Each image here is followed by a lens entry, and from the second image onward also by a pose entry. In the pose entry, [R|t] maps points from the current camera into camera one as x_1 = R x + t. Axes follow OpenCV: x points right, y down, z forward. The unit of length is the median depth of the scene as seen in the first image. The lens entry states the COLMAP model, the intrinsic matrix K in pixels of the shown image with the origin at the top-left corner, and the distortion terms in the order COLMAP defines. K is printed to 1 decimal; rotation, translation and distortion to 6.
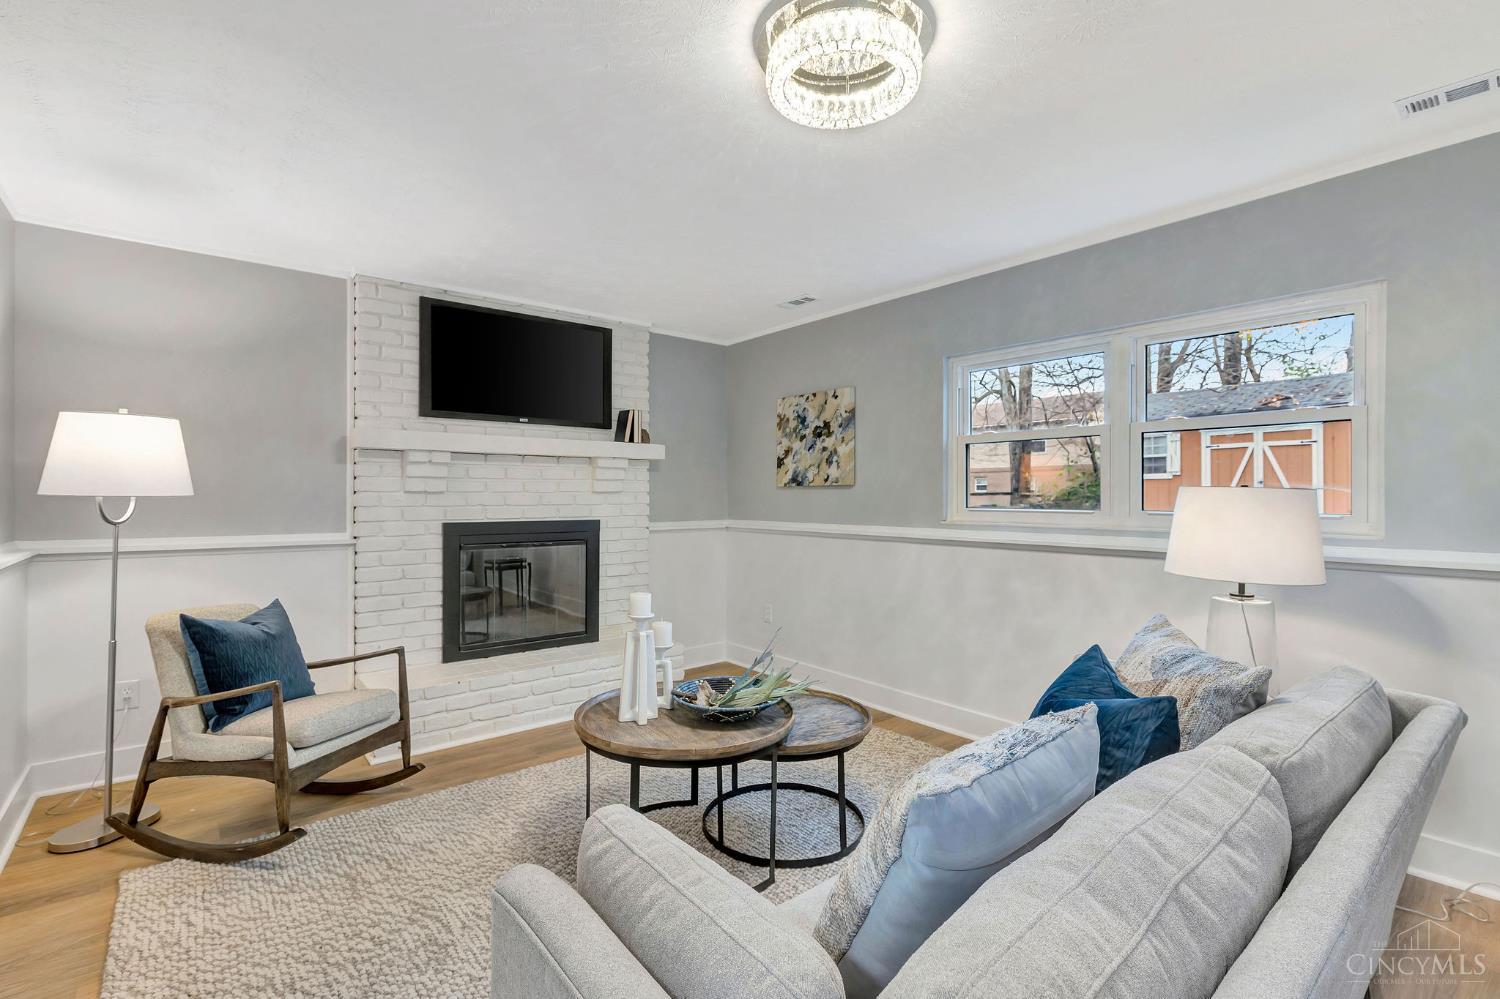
lens RADIAL K [[688.6, 0, 770.9], [0, 688.6, 499.3], [0, 0, 1]] dist [0.000472, 0.000430]
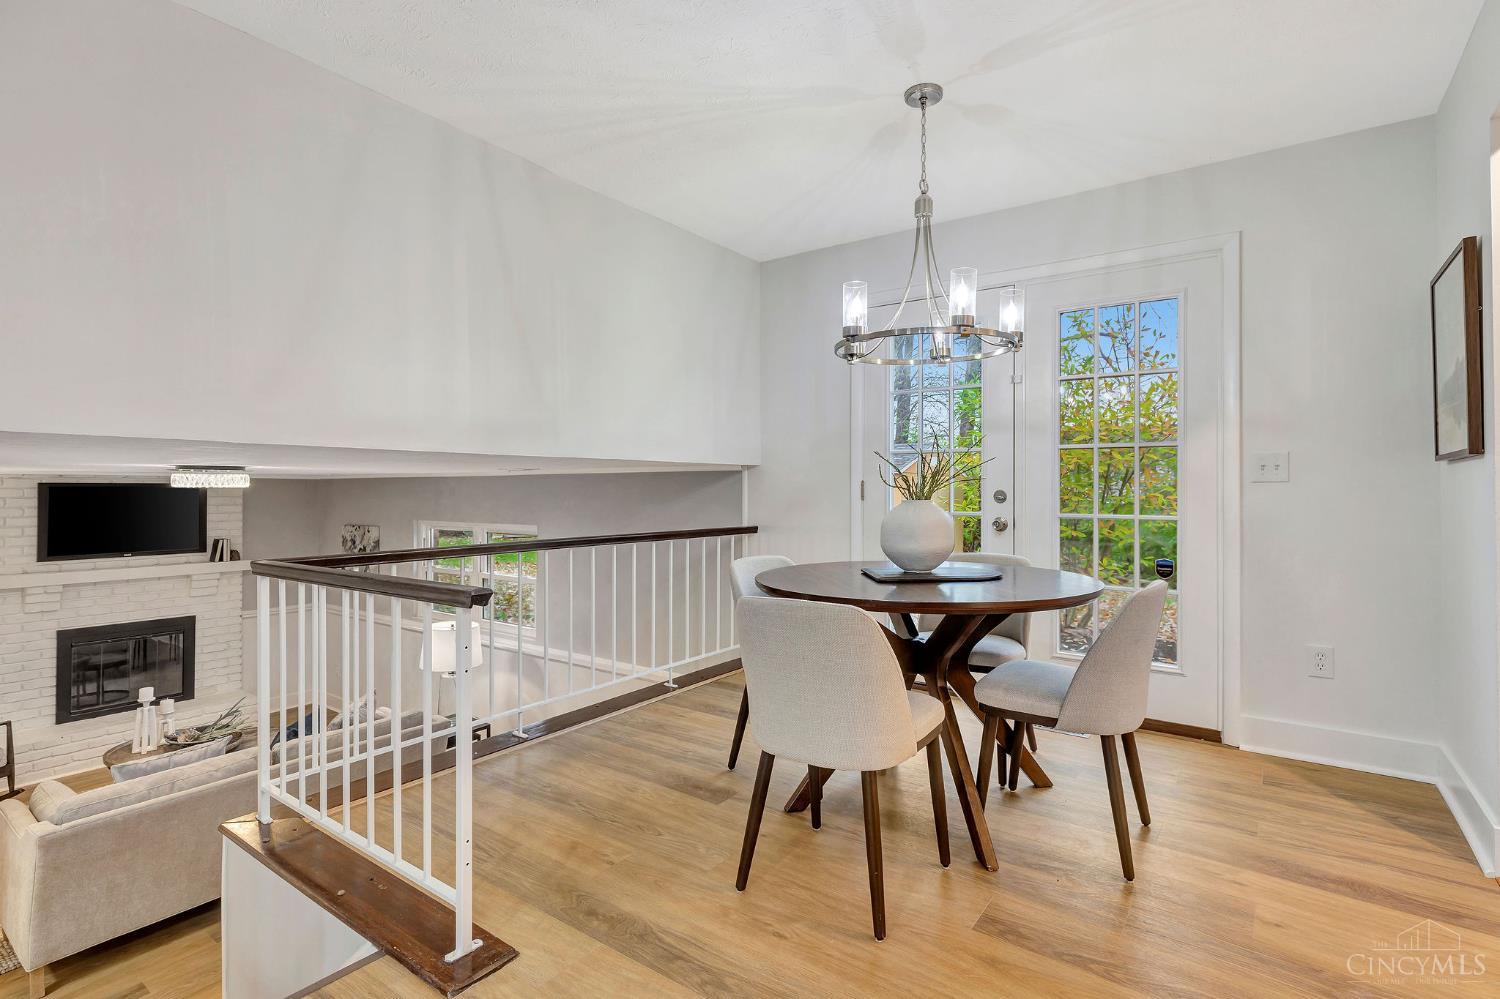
lens RADIAL K [[717.2, 0, 752.8], [0, 717.2, 492.5], [0, 0, 1]] dist [0.002875, 0.000569]
pose [[0.972401, -0.000936, 0.233313, 0.556287], [0.002925, 0.999962, -0.008177, -0.219727], [-0.233296, 0.008633, 0.972367, -0.775067]]
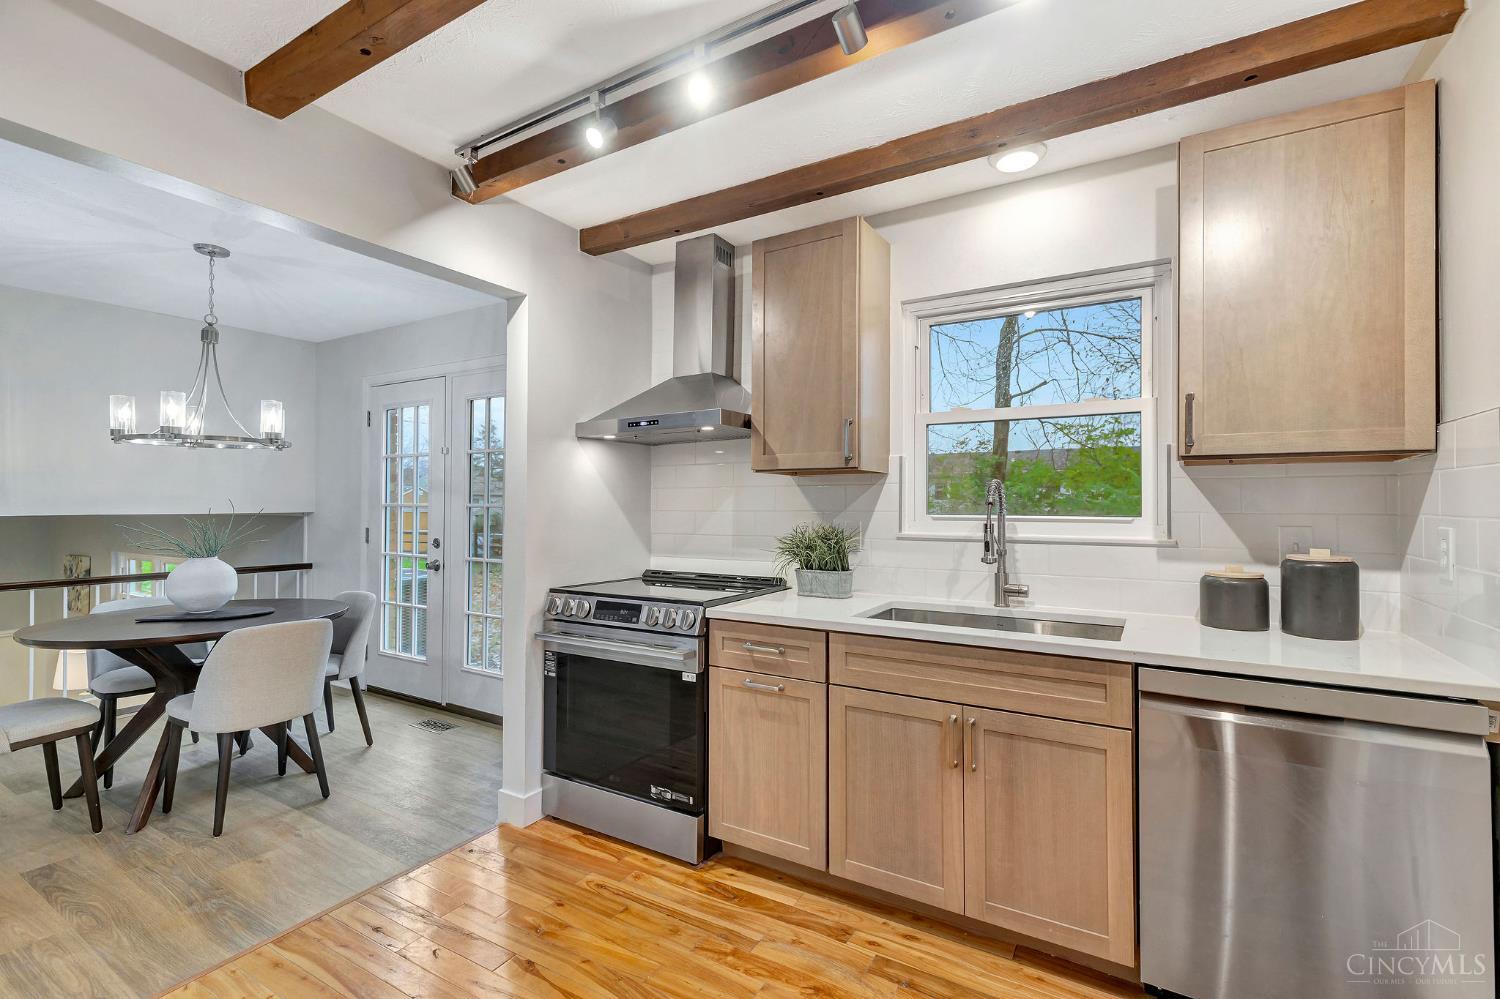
lens RADIAL K [[672.2, 0, 755.9], [0, 672.2, 502.1], [0, 0, 1]] dist [0.000794, 0.000519]
pose [[0.949504, 0.004771, 0.313718, 1.122952], [0.000599, 0.999855, -0.017020, -0.261328], [-0.313753, 0.016349, 0.949364, -1.089400]]
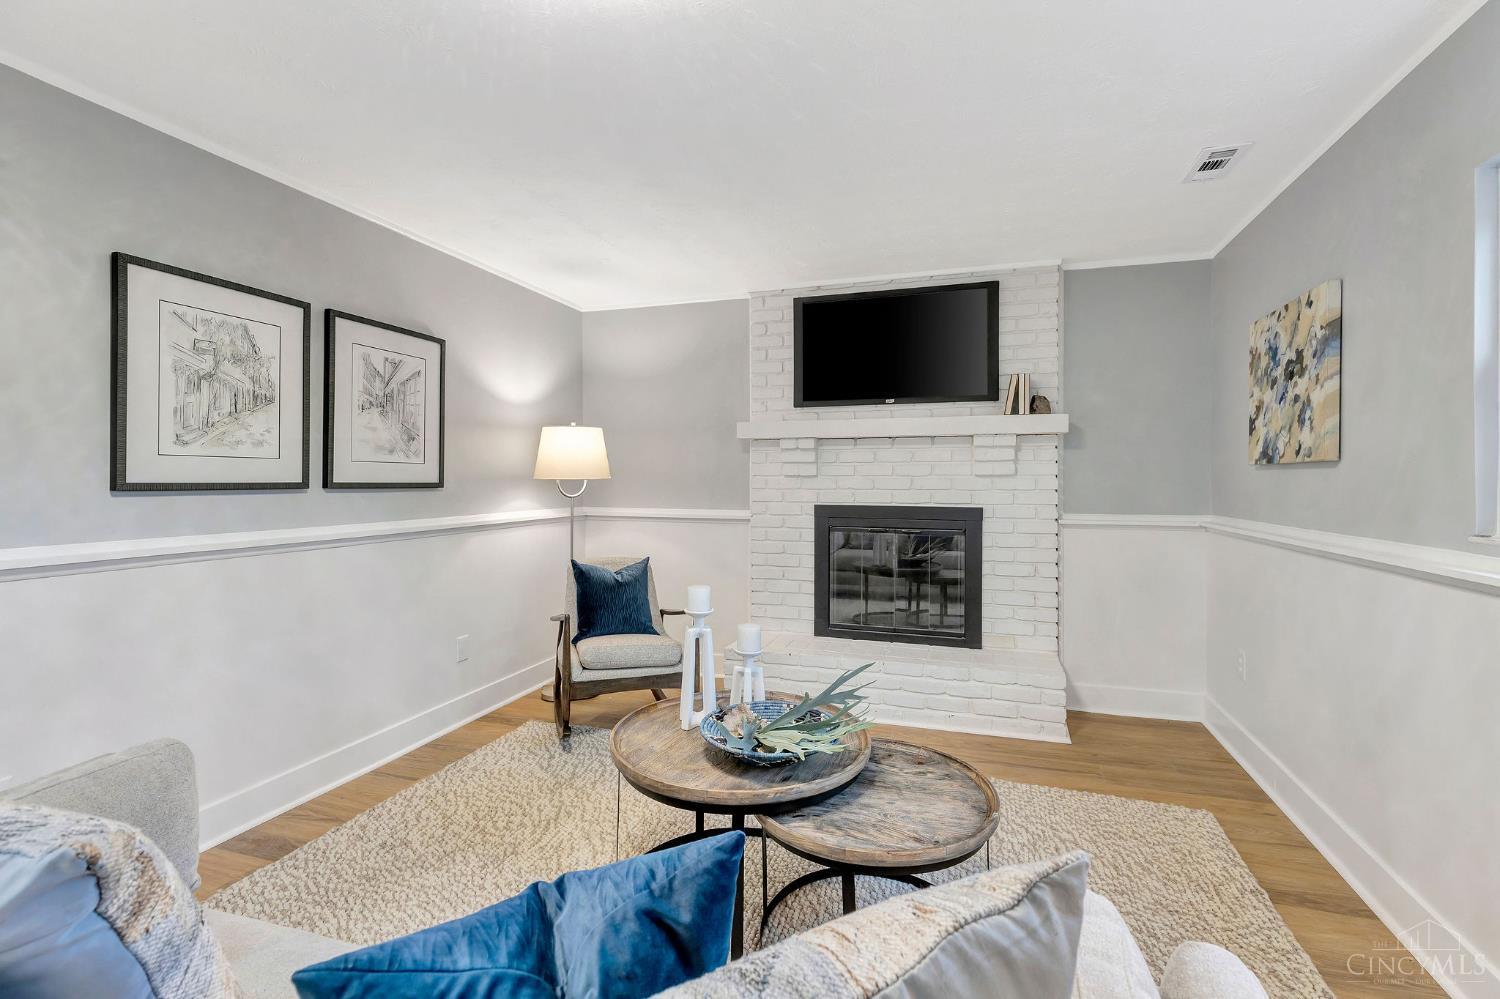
lens RADIAL K [[686.7, 0, 749.6], [0, 686.7, 481.5], [0, 0, 1]] dist [0.016666, 0.000129]
pose [[0.522915, 0.003706, -0.852377, 0.336938], [-0.005354, 0.999985, 0.001063, -0.002130], [0.852368, 0.004008, 0.522927, 0.312692]]
